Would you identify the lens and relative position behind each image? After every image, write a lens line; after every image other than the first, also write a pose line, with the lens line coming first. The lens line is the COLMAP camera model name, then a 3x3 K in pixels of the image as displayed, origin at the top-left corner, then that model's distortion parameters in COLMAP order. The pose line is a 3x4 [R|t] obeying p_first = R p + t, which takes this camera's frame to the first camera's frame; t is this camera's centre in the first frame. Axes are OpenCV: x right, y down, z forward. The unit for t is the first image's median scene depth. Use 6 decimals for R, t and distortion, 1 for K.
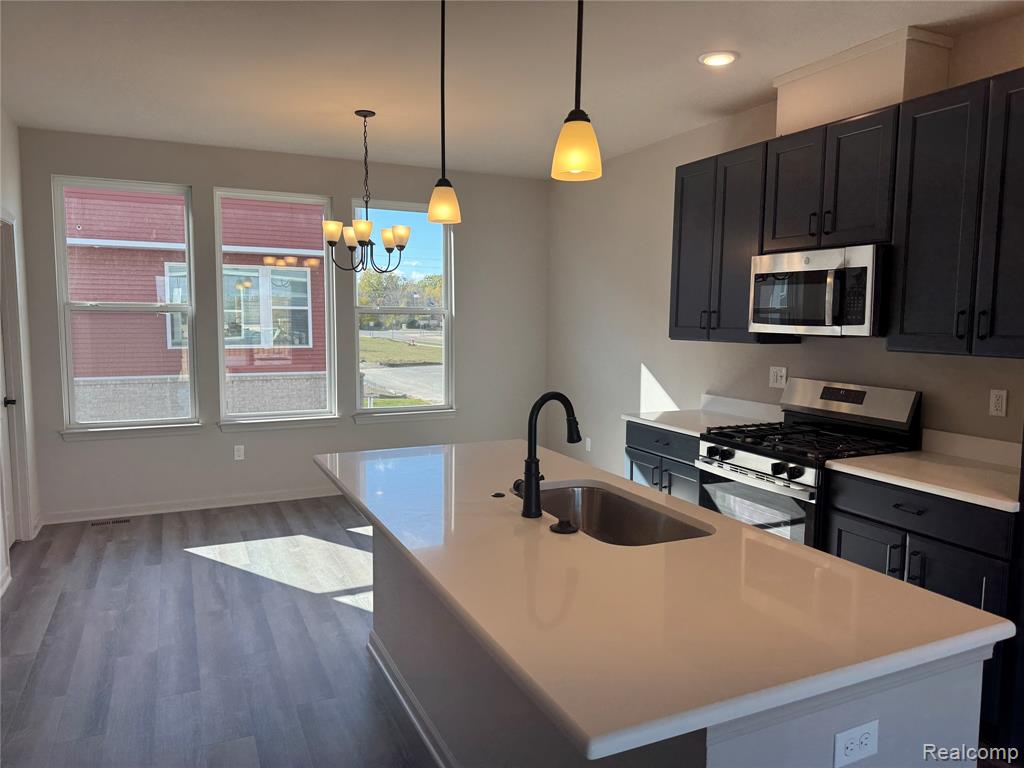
lens RADIAL K [[721.7, 0, 512.0], [0, 721.7, 384.0], [0, 0, 1]] dist [0.009126, 0.003545]
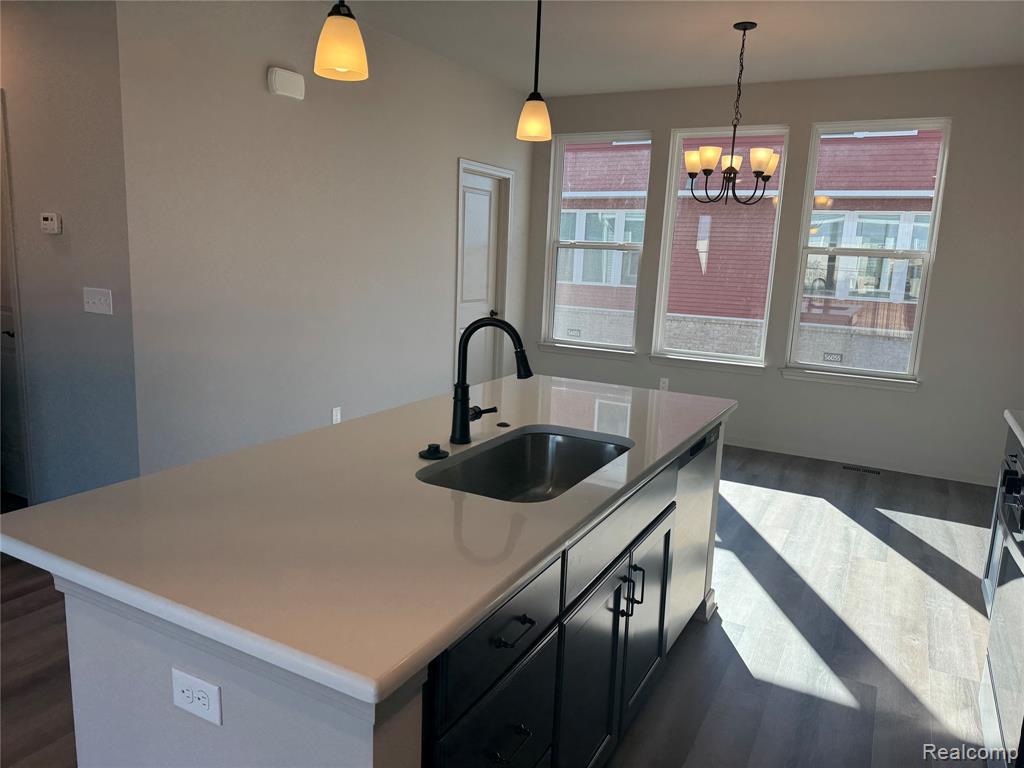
lens RADIAL K [[721.7, 0, 512.0], [0, 721.7, 384.0], [0, 0, 1]] dist [0.009126, 0.003545]
pose [[0.588619, 0.163778, -0.791647, 0.334122], [-0.113425, 0.986308, 0.119714, -0.008105], [0.800414, 0.019326, 0.599136, 0.190867]]
